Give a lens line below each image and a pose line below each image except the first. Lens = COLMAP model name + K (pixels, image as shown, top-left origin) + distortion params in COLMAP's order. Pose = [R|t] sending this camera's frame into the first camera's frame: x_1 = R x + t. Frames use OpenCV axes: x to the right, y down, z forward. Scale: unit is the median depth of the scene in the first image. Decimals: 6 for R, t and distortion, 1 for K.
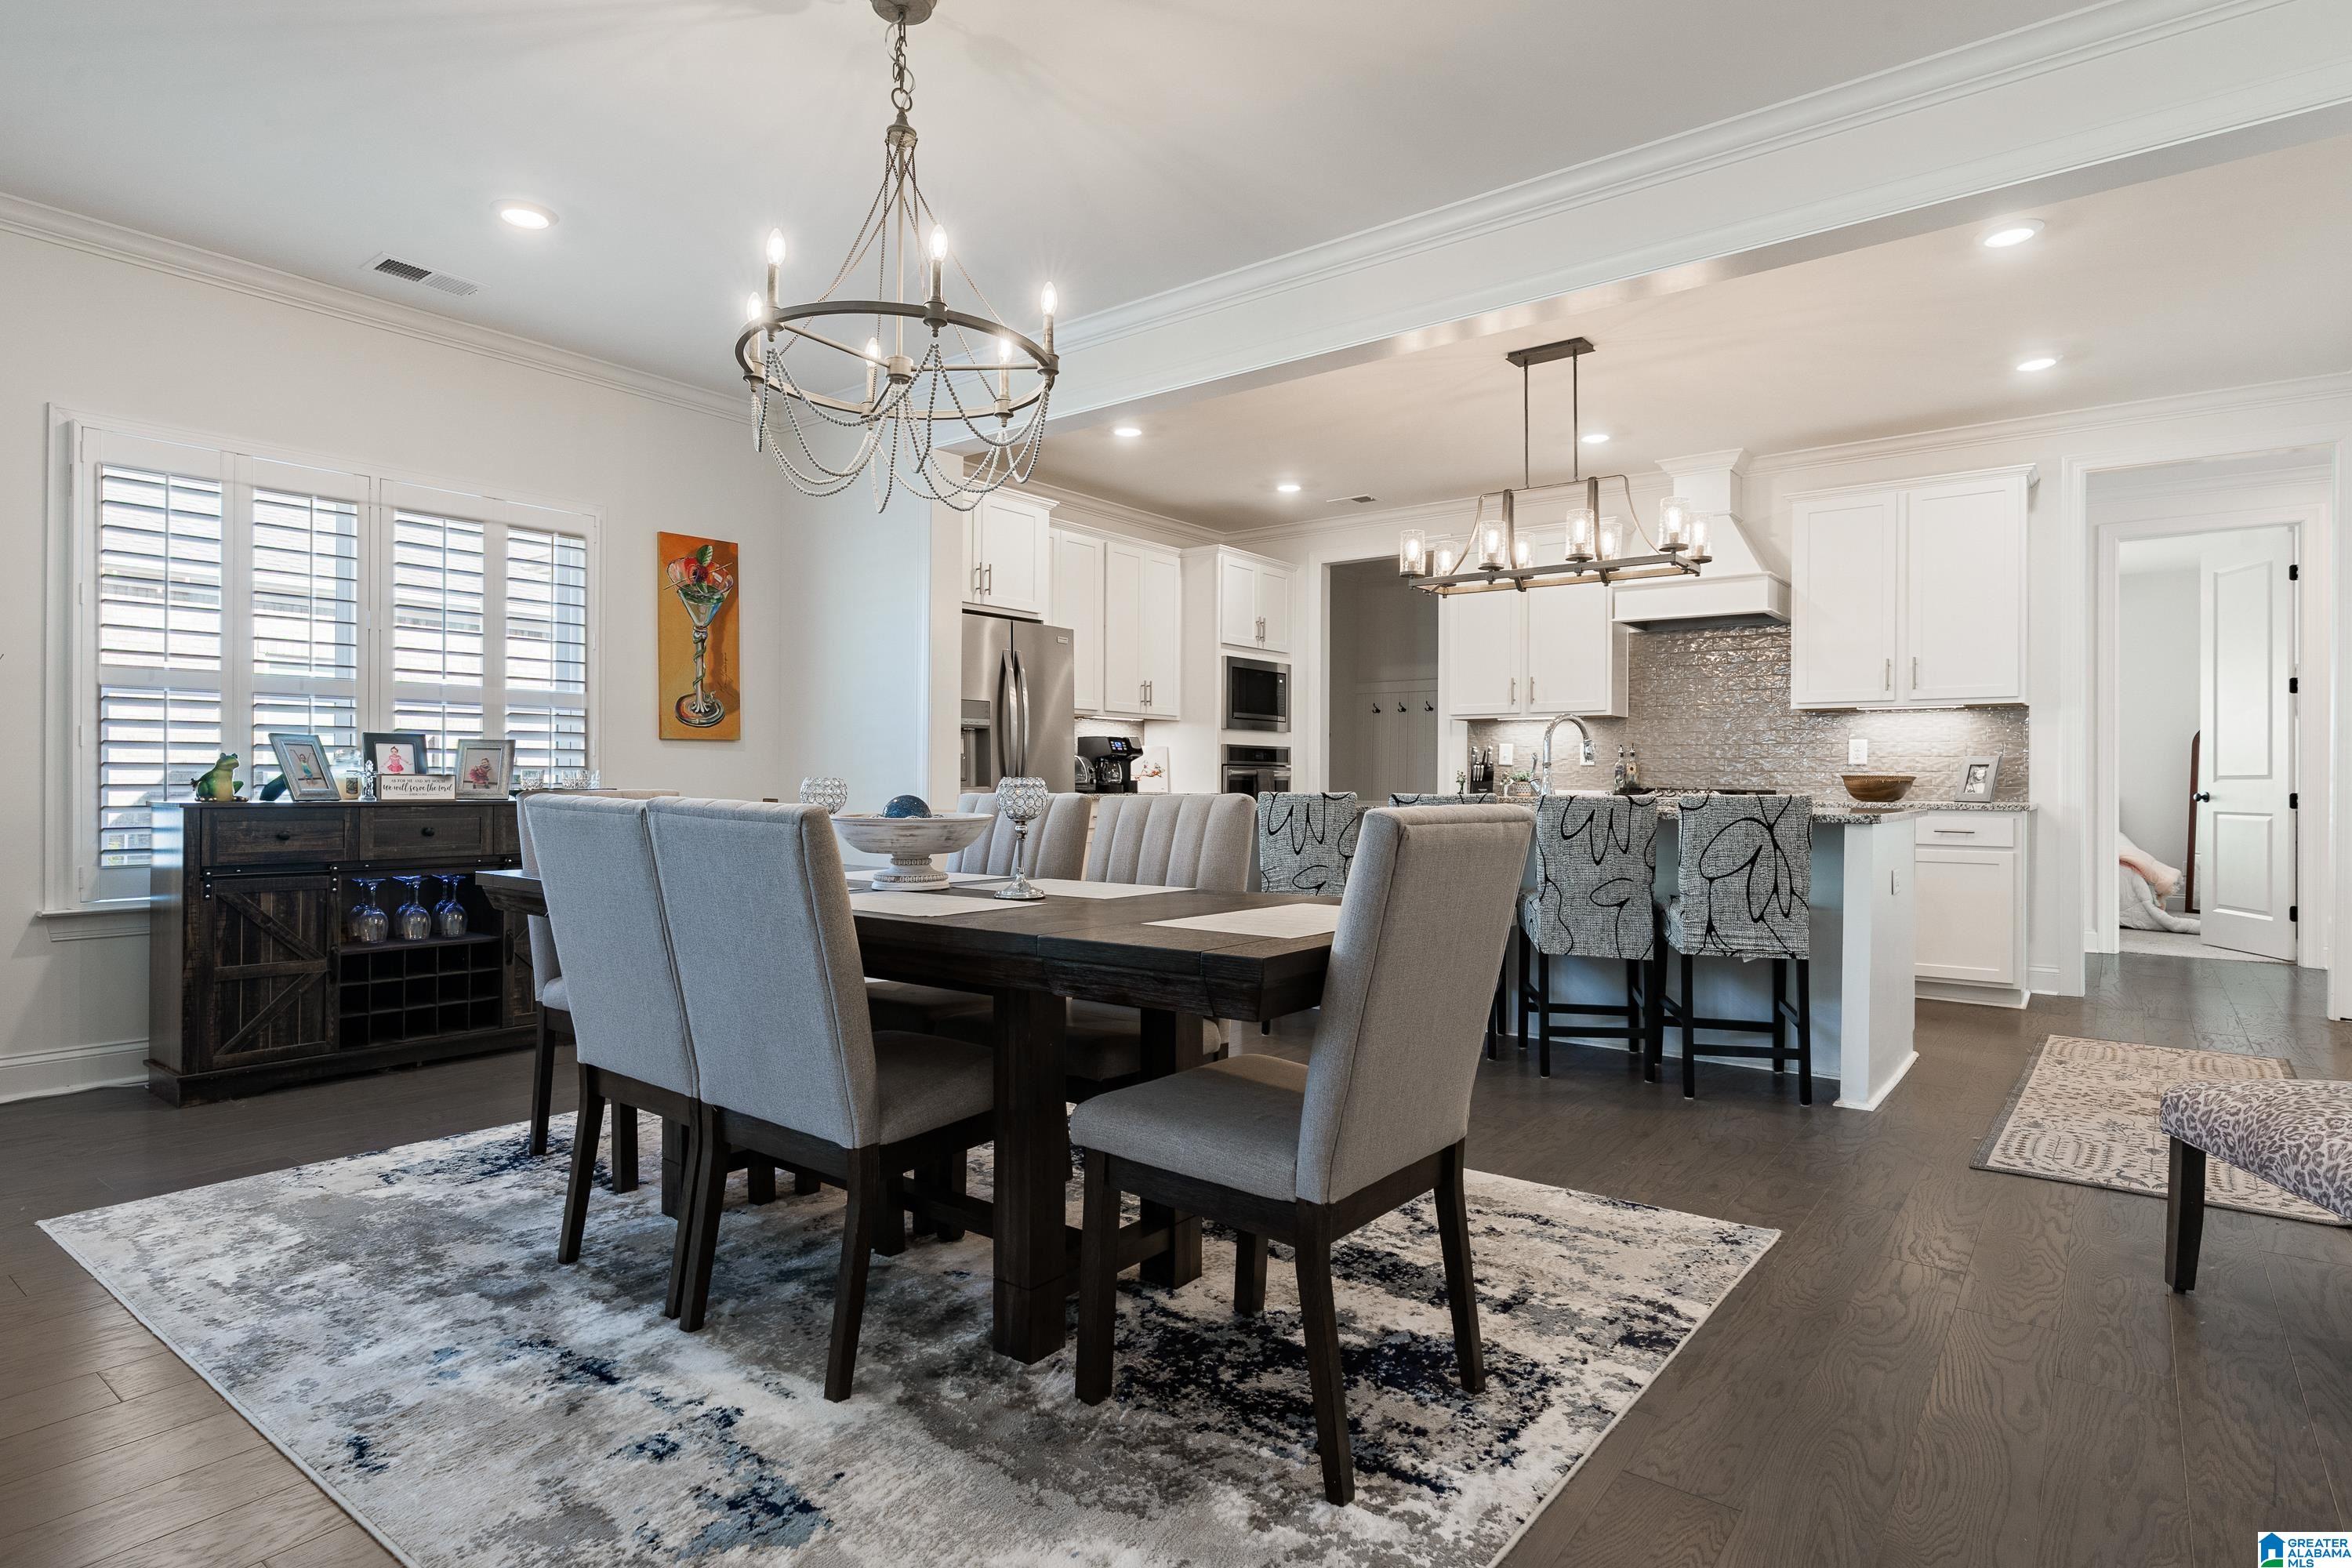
lens RADIAL K [[1244.3, 0, 1176.0], [0, 1244.3, 784.0], [0, 0, 1]] dist [0.000452, 0.000033]
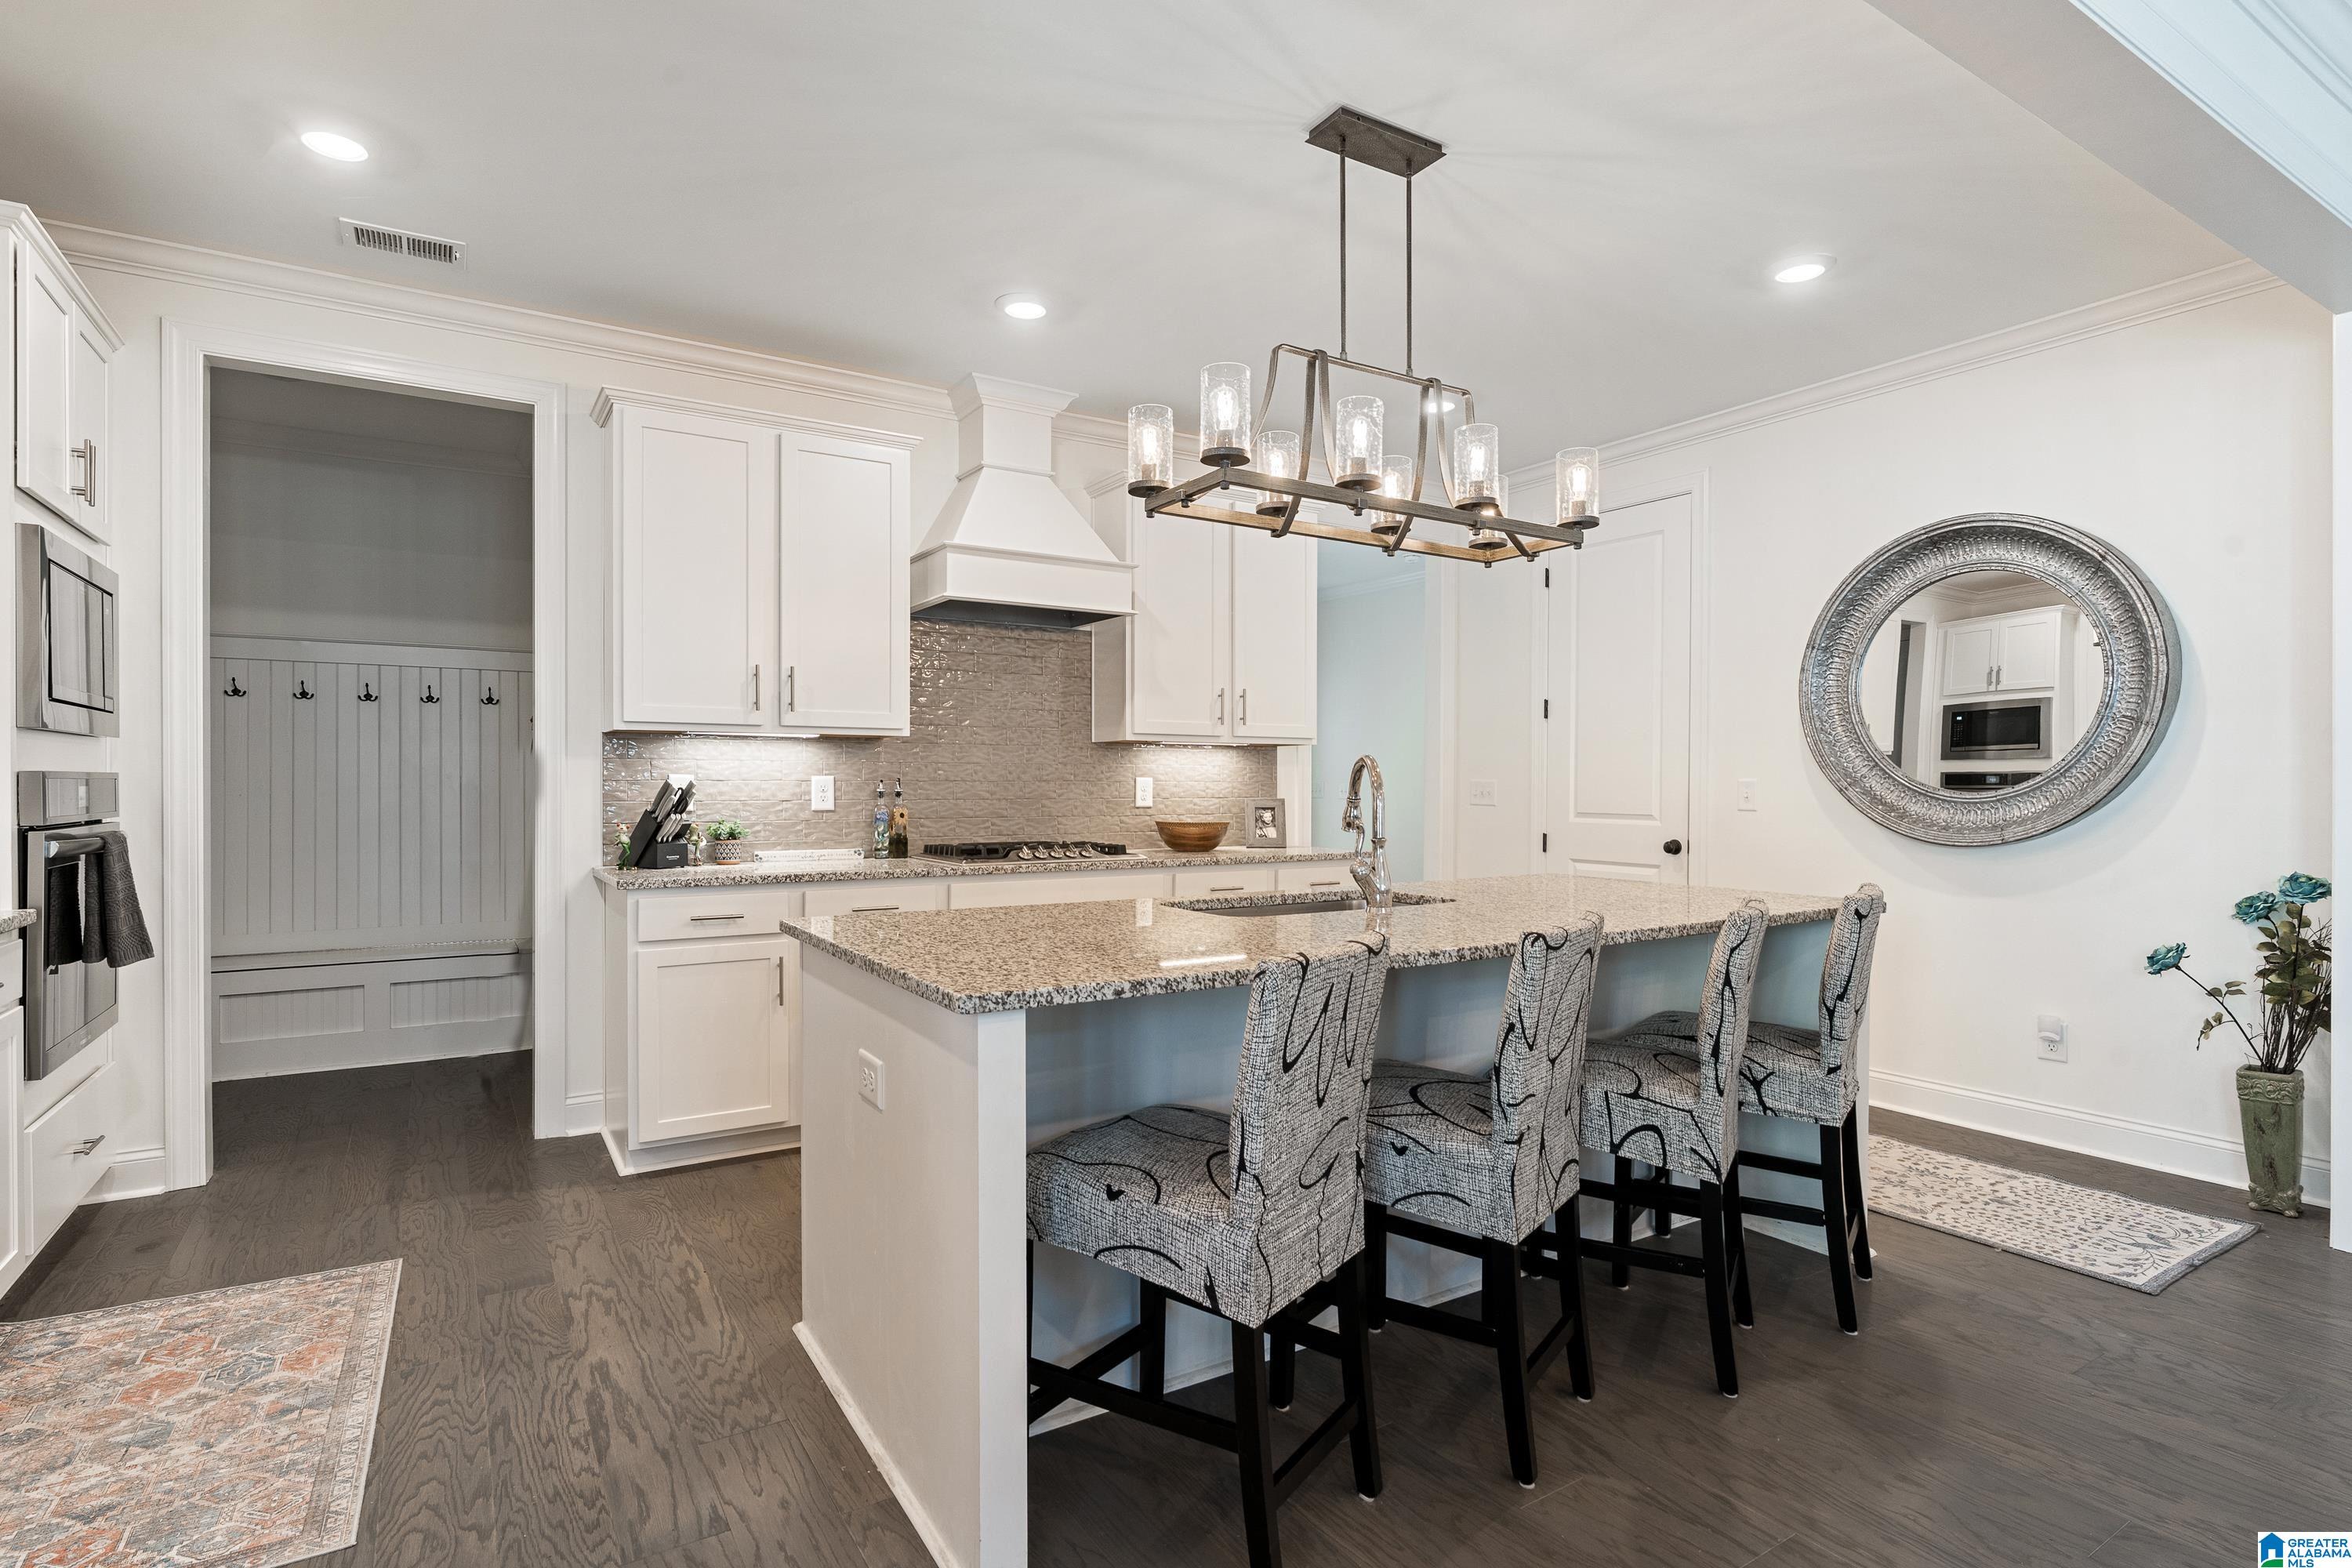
lens RADIAL K [[1177.6, 0, 1176.0], [0, 1177.6, 784.0], [0, 0, 1]] dist [0.000029, 0.000092]
pose [[0.345173, -0.007081, 0.938512, -0.201710], [0.002496, 0.999975, 0.006626, -0.036212], [-0.938536, 0.000055, 0.345182, 0.692426]]
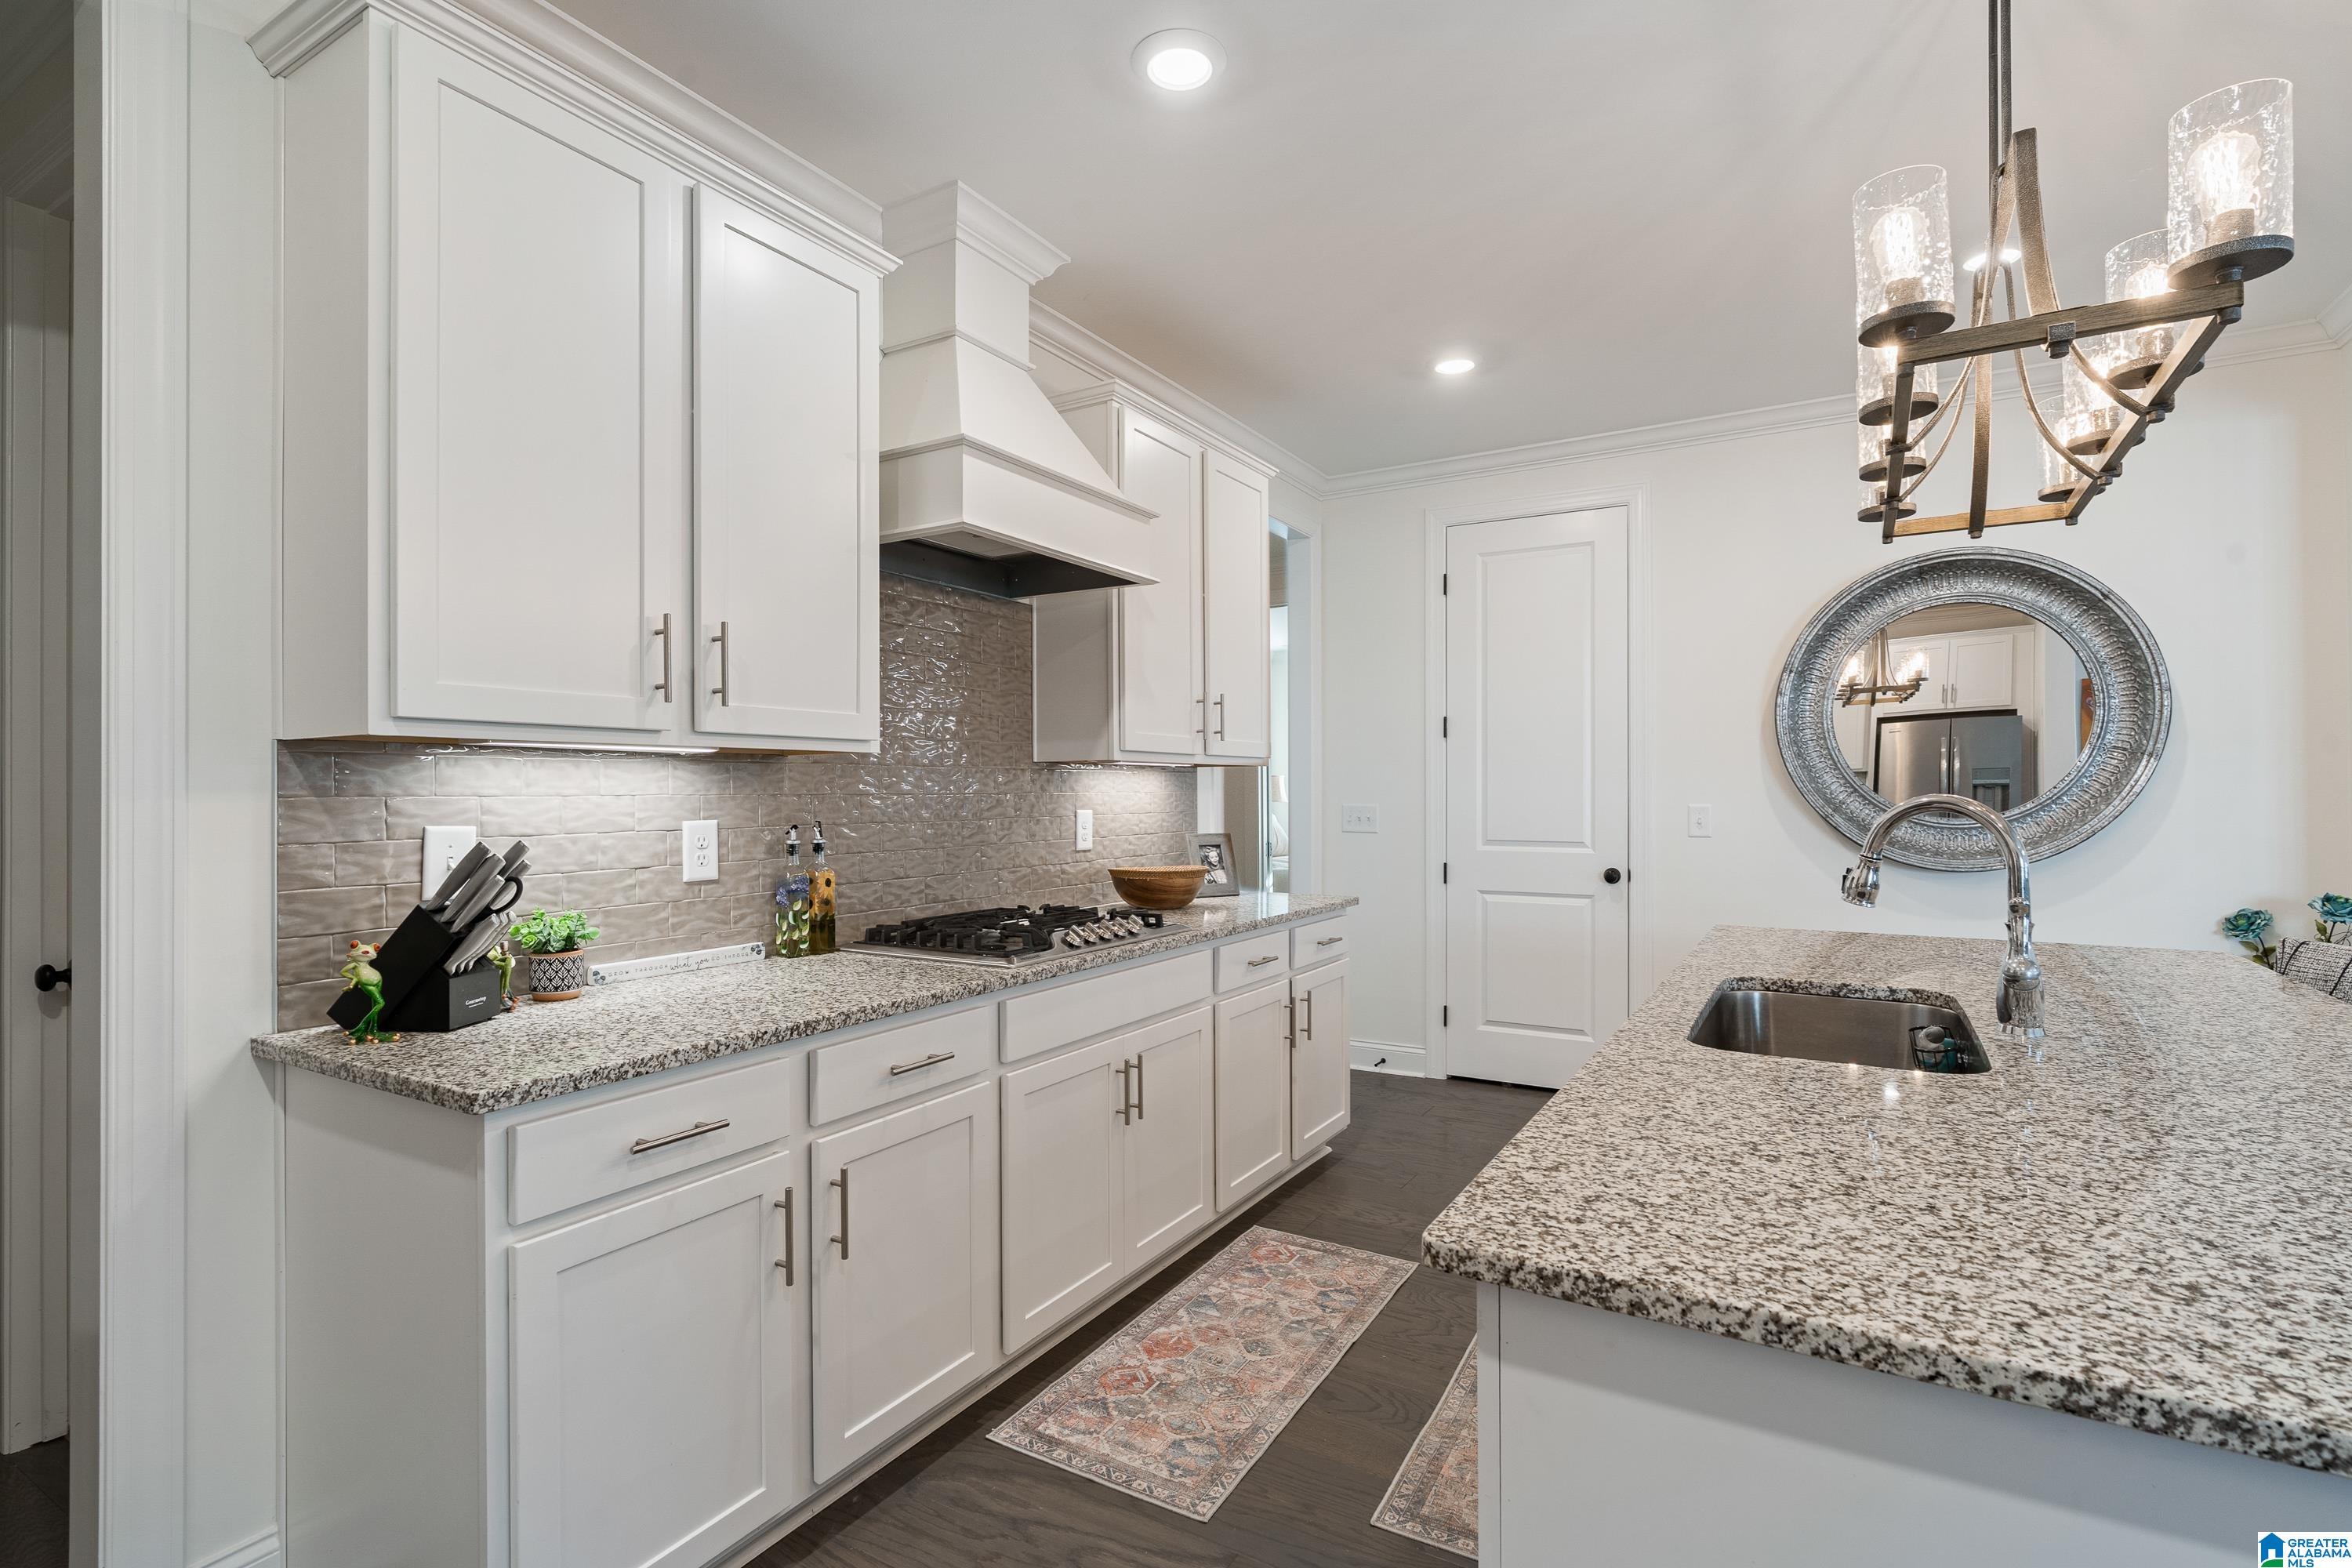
lens RADIAL K [[1105.4, 0, 1176.0], [0, 1105.4, 784.0], [0, 0, 1]] dist [-0.000018, -0.000043]
pose [[-0.124147, 0.001038, 0.992263, -0.012327], [0.007159, 0.999974, -0.000150, -0.047976], [-0.992238, 0.007085, -0.124152, 1.012588]]
